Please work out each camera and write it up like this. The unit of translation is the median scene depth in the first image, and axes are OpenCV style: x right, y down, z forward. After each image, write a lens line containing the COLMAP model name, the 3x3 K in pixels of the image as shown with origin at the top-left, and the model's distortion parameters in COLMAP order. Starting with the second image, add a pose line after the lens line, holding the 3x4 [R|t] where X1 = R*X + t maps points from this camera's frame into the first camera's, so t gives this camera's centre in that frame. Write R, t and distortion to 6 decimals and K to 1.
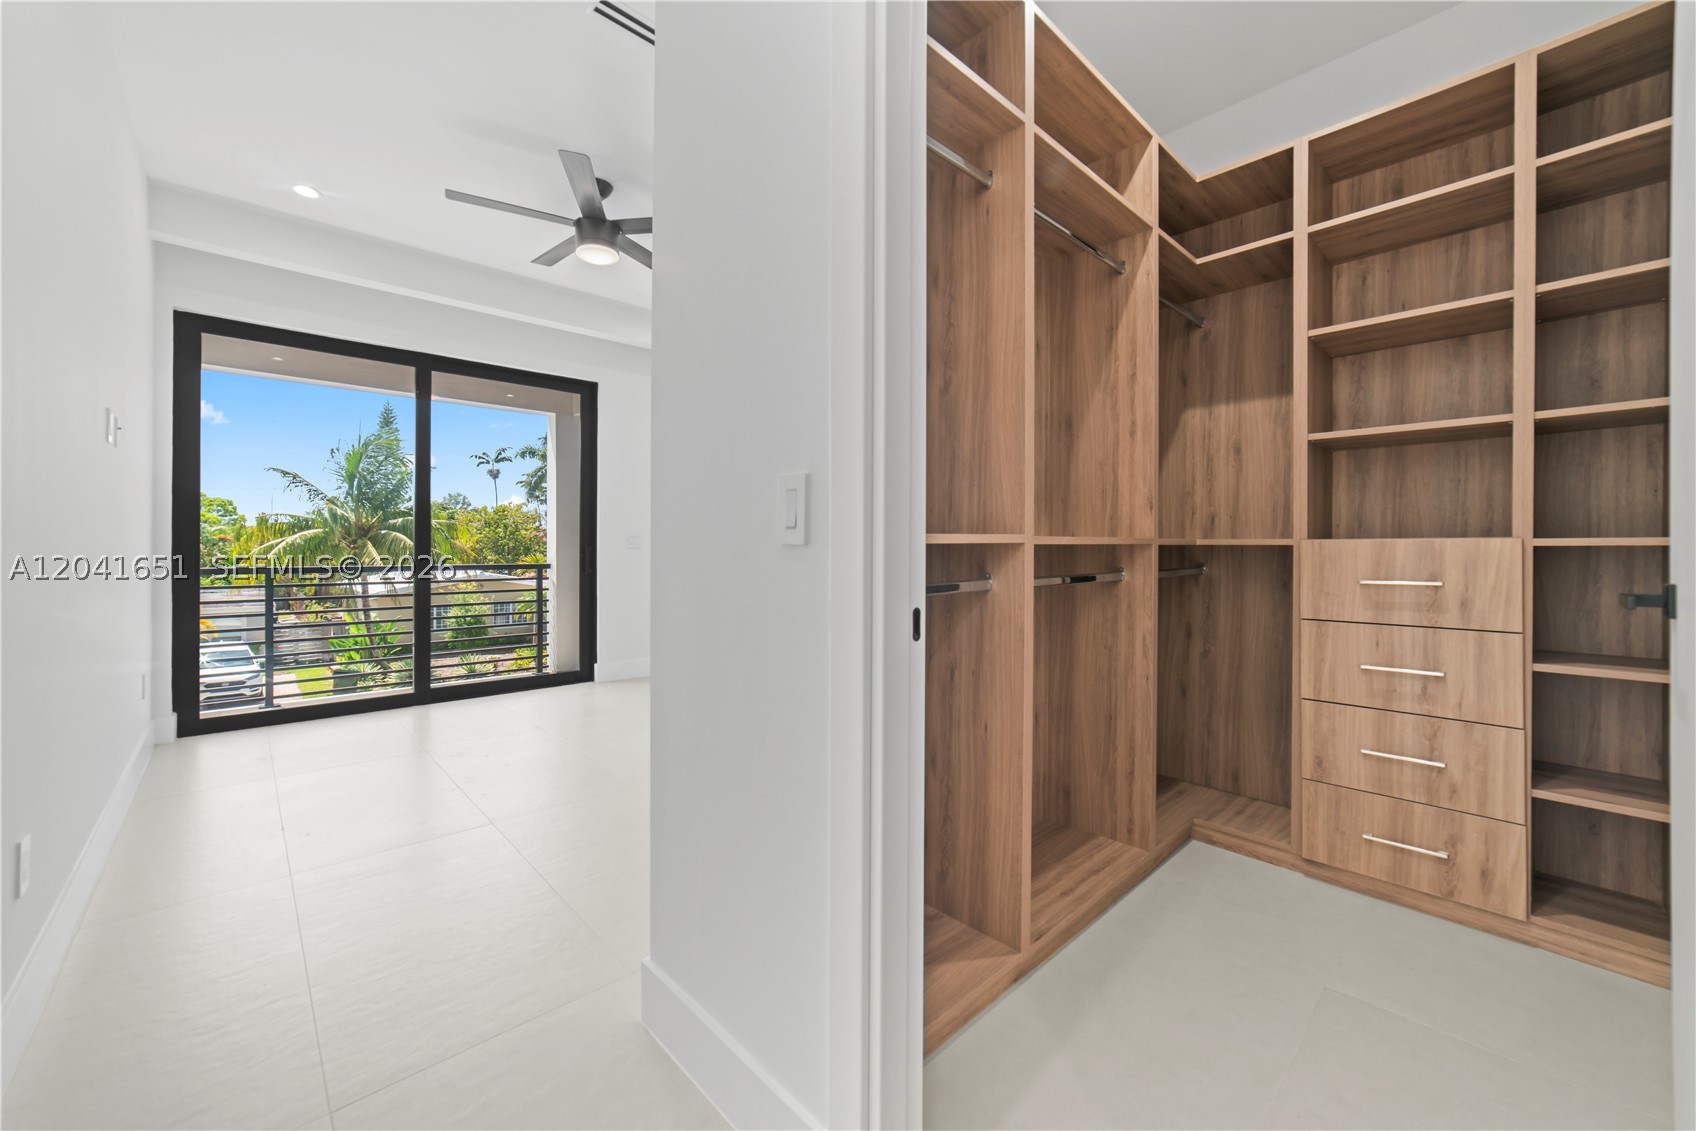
lens RADIAL K [[653.6, 0, 850.2], [0, 653.6, 552.3], [0, 0, 1]] dist [-0.010412, 0.000099]
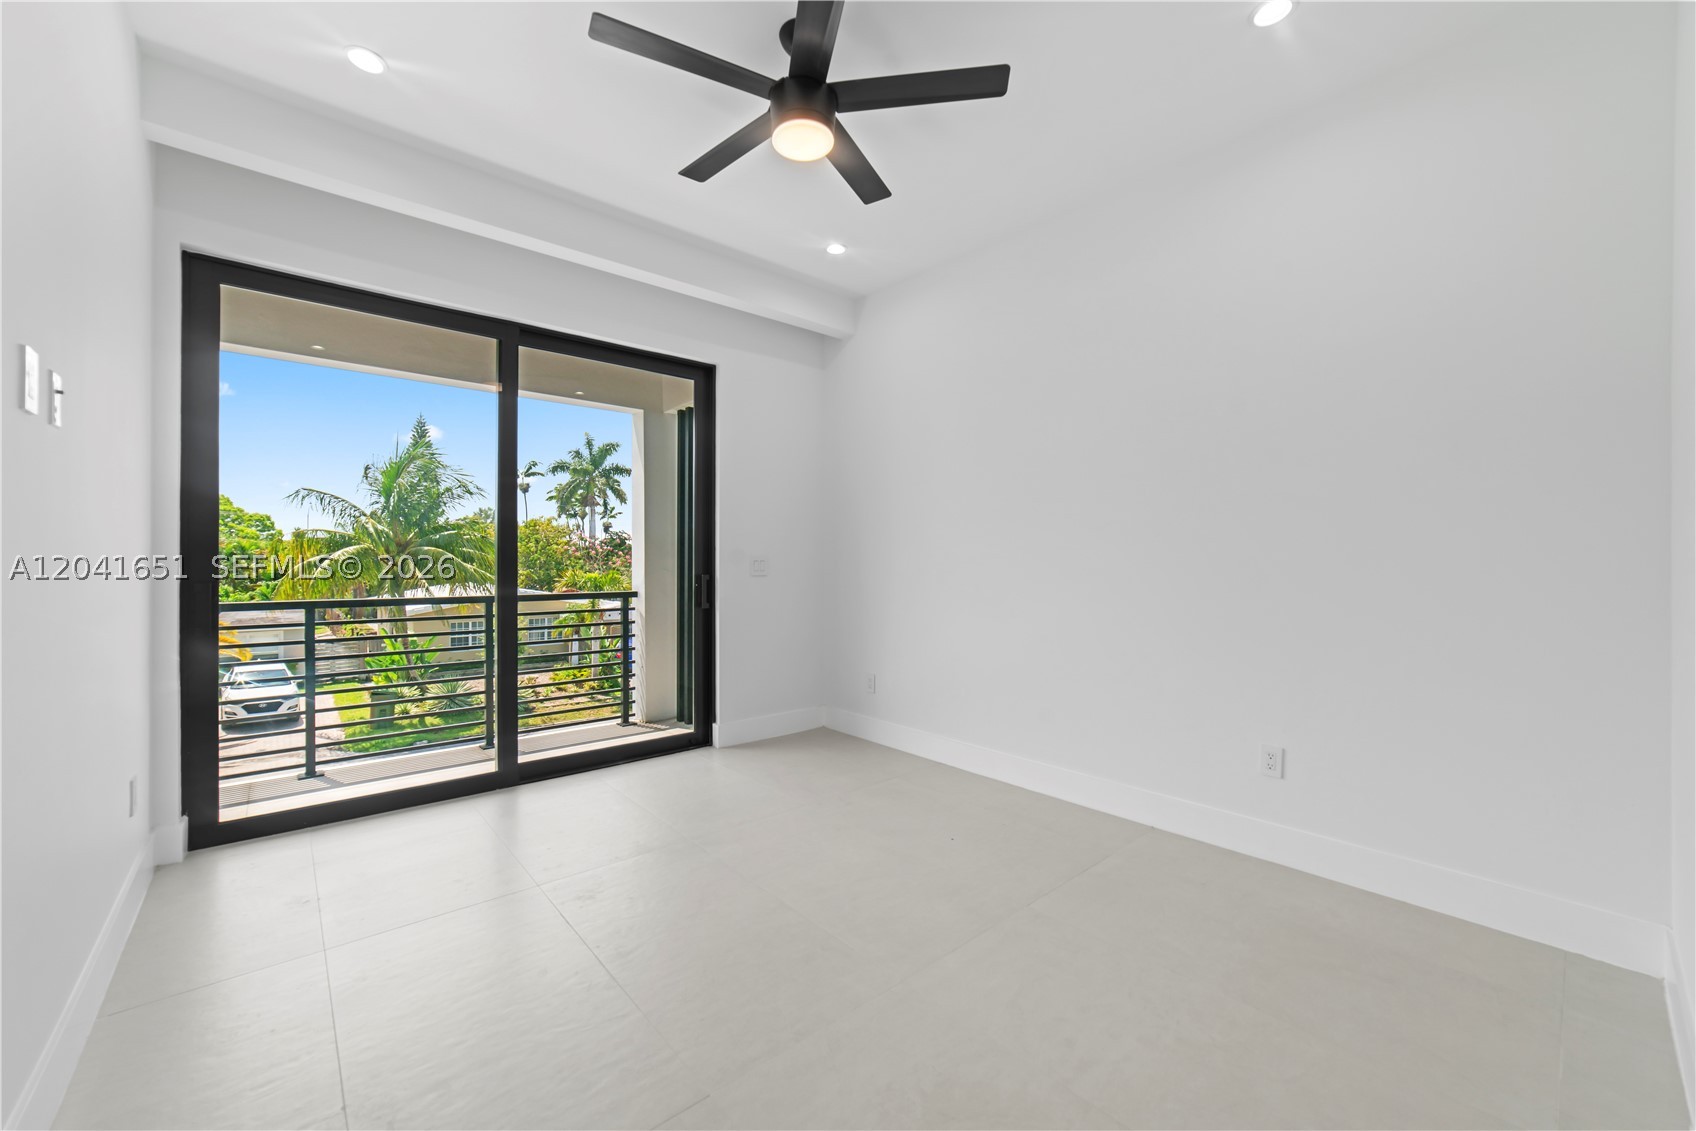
lens RADIAL K [[653.6, 0, 844.6], [0, 653.6, 566.9], [0, 0, 1]] dist [-0.010412, 0.000099]
pose [[0.999300, -0.000111, -0.037410, -0.060774], [0.000185, 0.999998, 0.001963, -0.005714], [0.037409, -0.001969, 0.999298, 0.065885]]
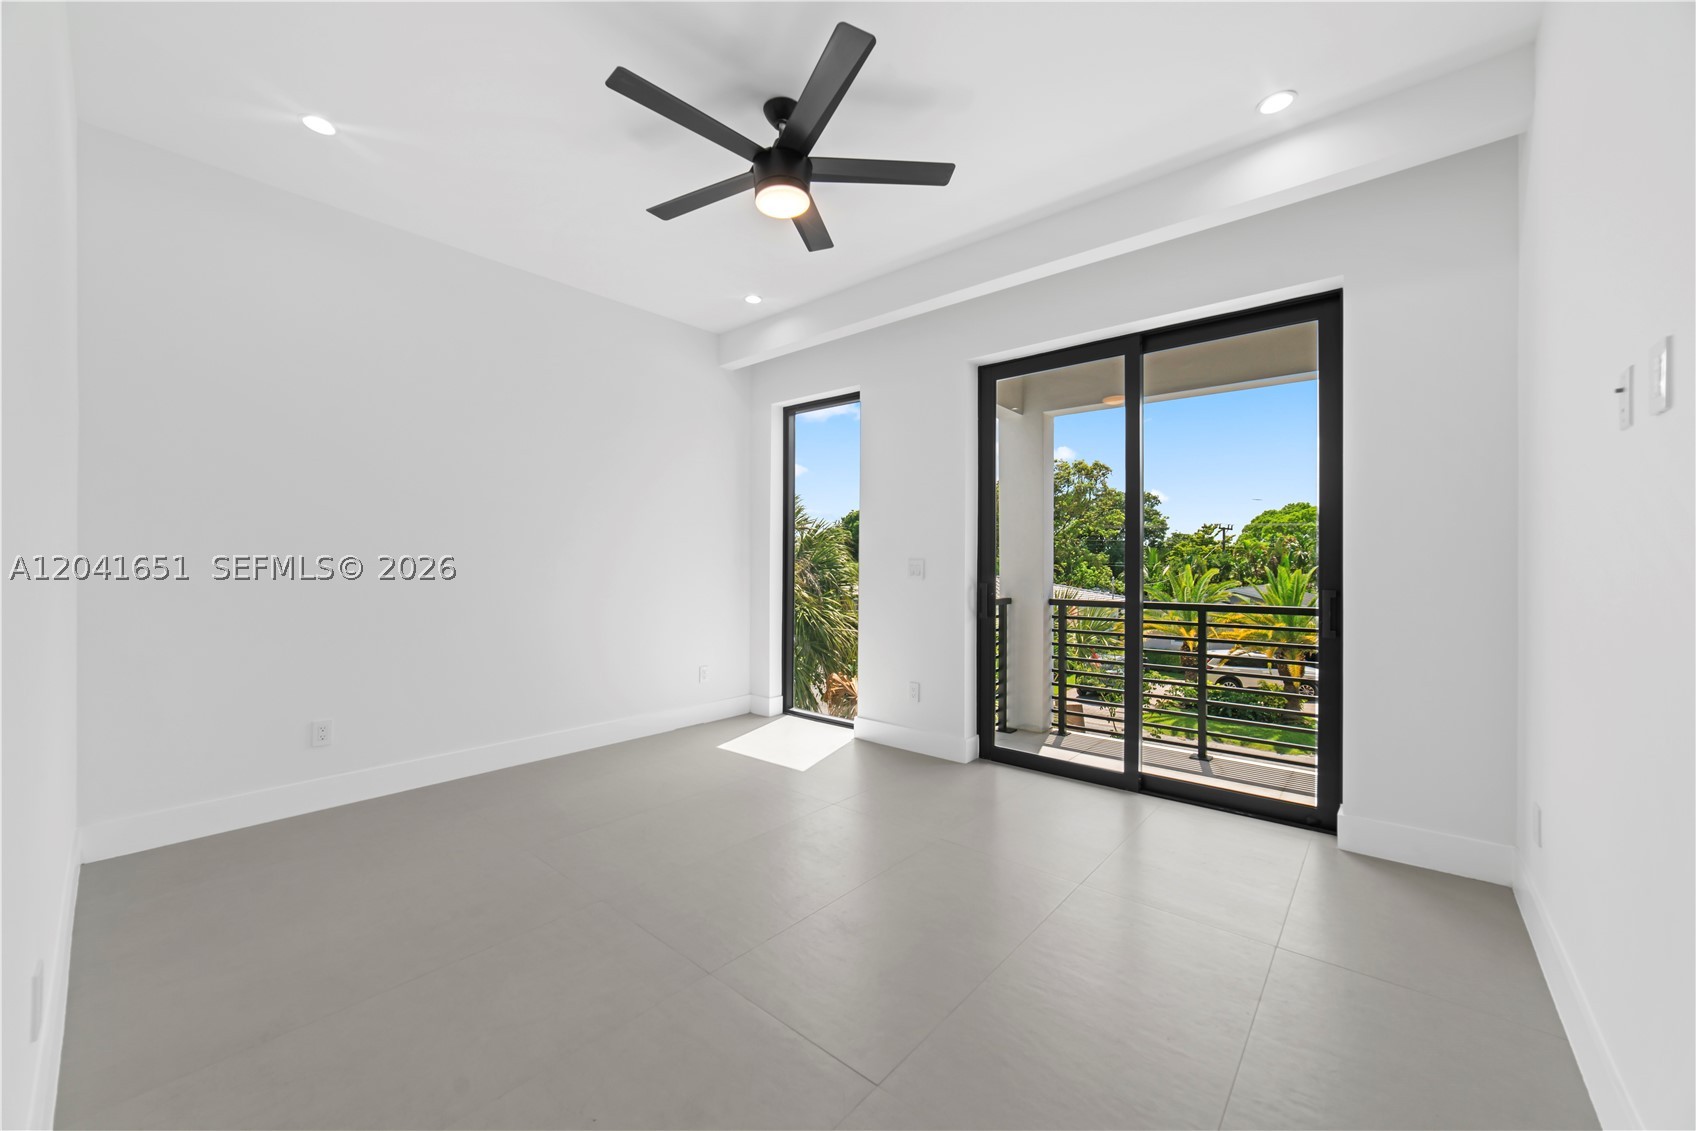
lens RADIAL K [[653.6, 0, 848.4], [0, 653.6, 562.9], [0, 0, 1]] dist [-0.010412, 0.000099]
pose [[0.139403, -0.012641, -0.990155, 0.015569], [-0.004844, 0.999898, -0.013448, -0.005839], [0.990224, 0.006671, 0.139328, 0.143572]]
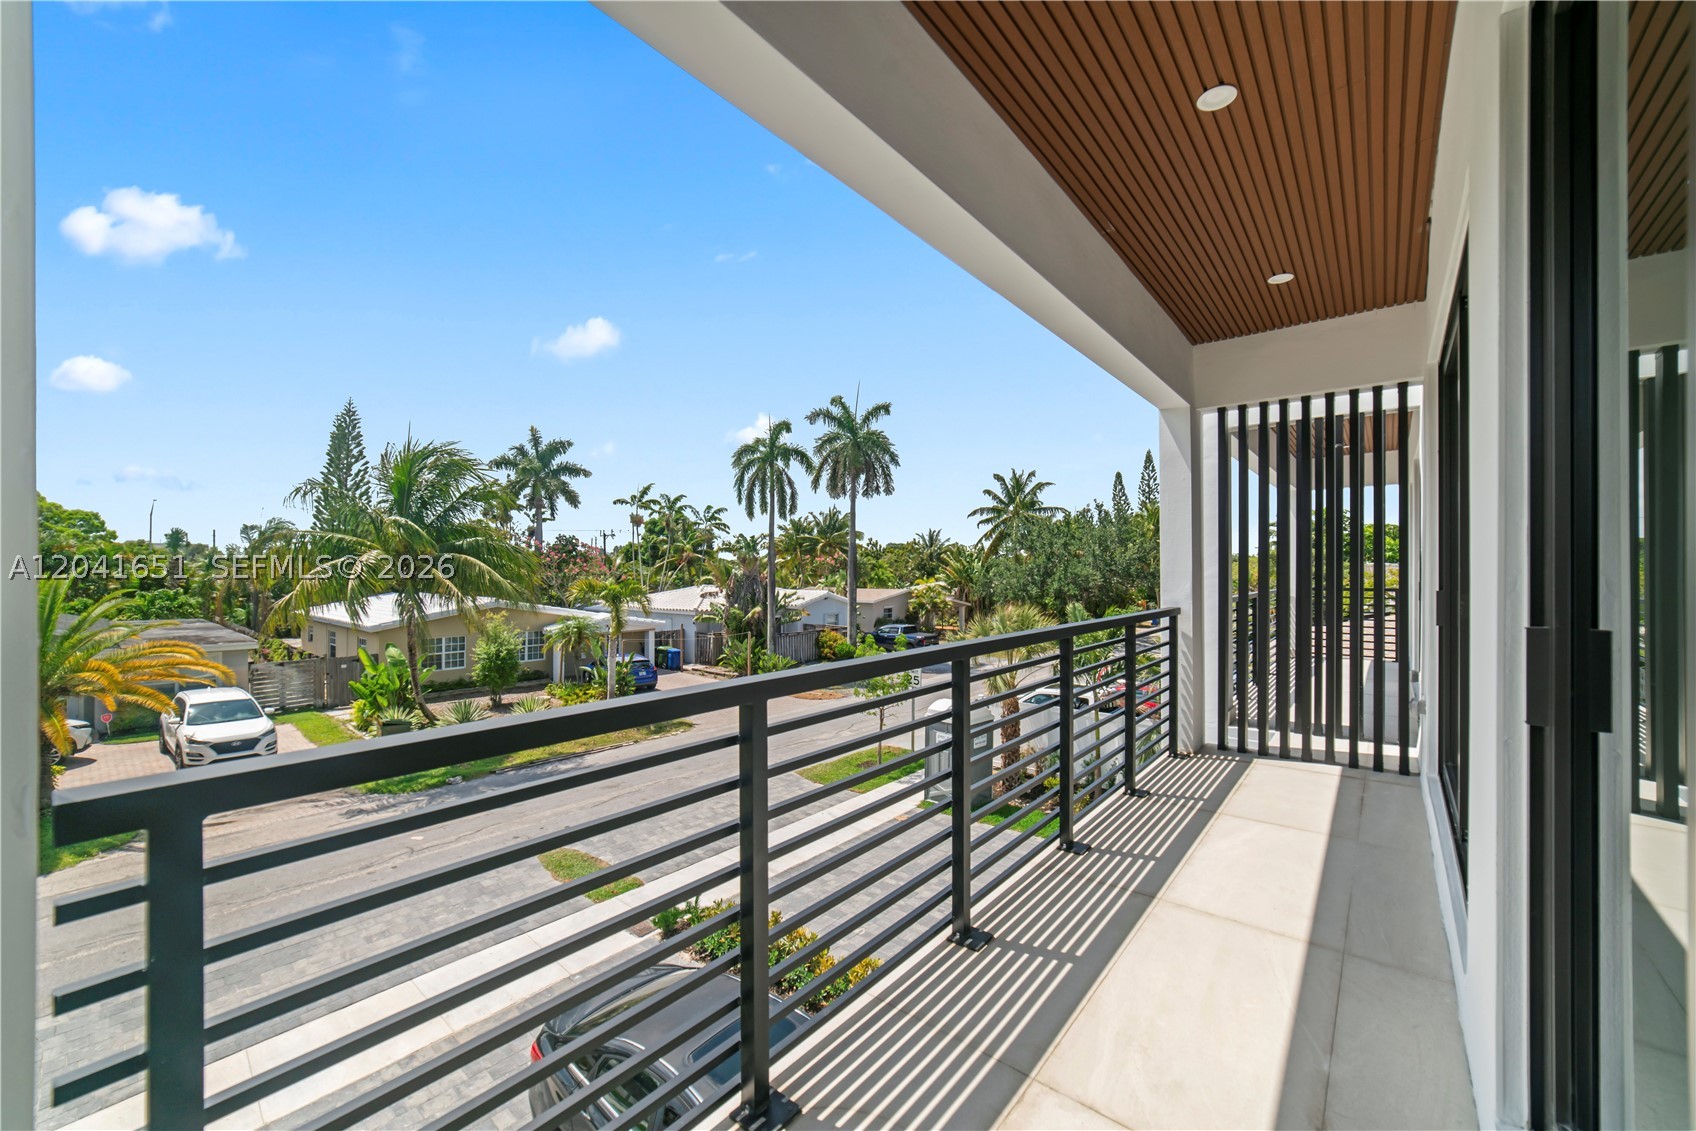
lens RADIAL K [[653.6, 0, 854.5], [0, 653.6, 573.8], [0, 0, 1]] dist [-0.010412, 0.000099]
pose [[0.989664, 0.001099, 0.143398, -0.350774], [-0.000811, 0.999998, -0.002067, -0.002713], [-0.143400, 0.001929, 0.989663, 0.114860]]
